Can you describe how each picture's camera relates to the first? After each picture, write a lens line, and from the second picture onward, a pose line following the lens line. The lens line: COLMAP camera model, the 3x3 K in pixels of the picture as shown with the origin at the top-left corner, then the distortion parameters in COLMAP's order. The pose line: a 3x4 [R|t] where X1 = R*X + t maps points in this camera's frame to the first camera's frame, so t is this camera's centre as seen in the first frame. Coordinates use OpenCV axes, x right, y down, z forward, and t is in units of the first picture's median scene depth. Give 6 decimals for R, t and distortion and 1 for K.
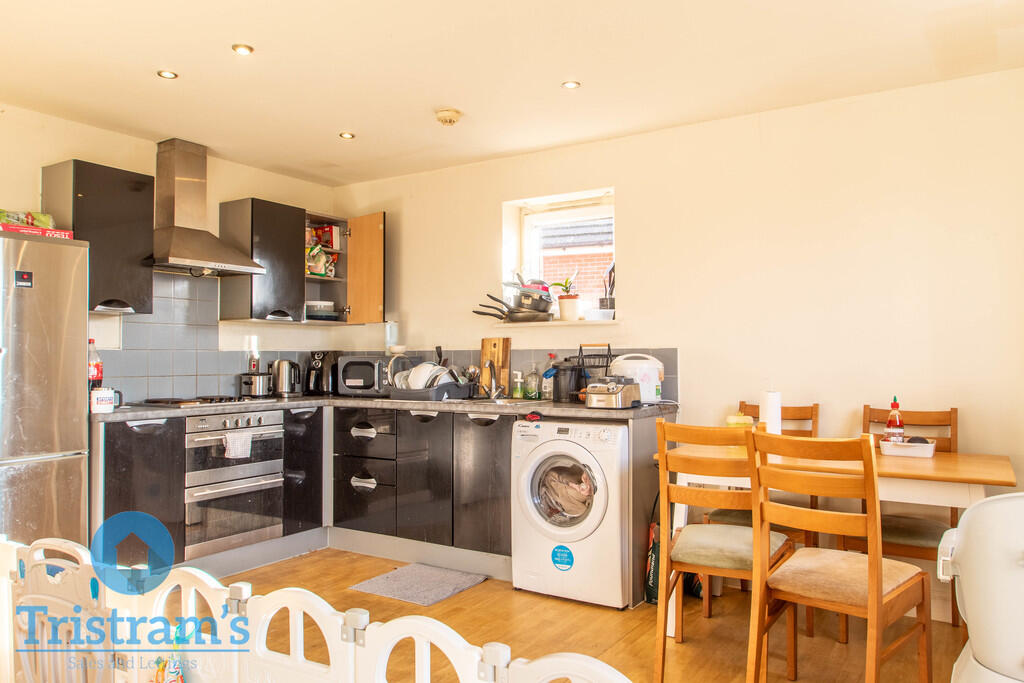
lens RADIAL K [[743.5, 0, 511.1], [0, 743.5, 346.9], [0, 0, 1]] dist [0.005858, 0.001008]
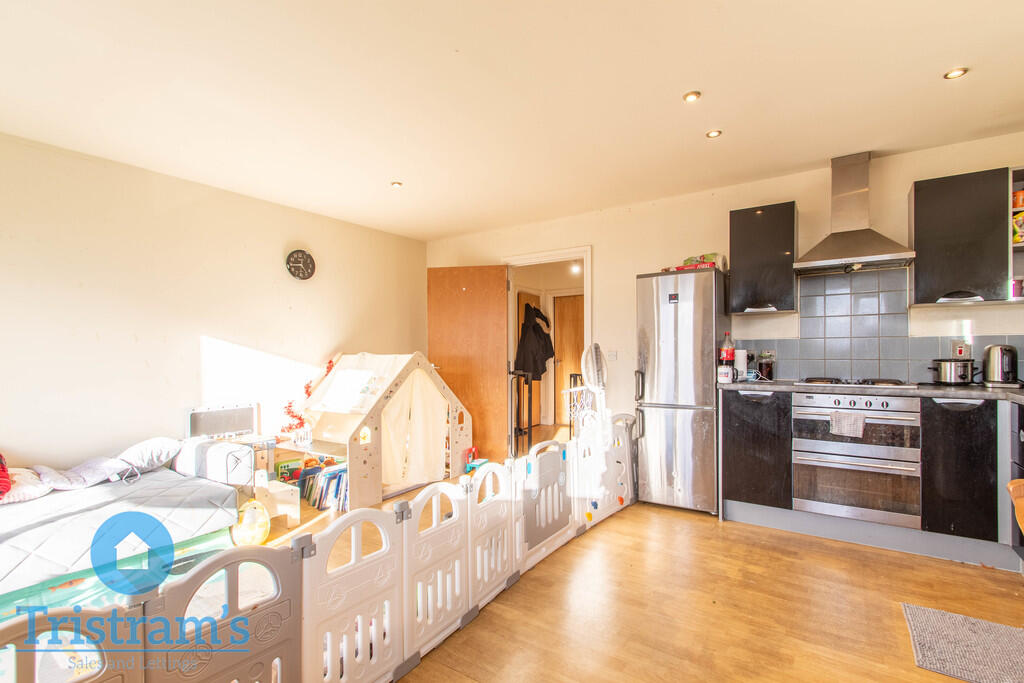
lens RADIAL K [[478.0, 0, 520.4], [0, 478.0, 355.9], [0, 0, 1]] dist [-0.001651, 0.000278]
pose [[-0.039894, 0.011945, -0.999133, 0.330340], [0.020935, 0.999719, 0.011116, 0.014113], [0.998985, -0.020473, -0.040133, 0.526593]]
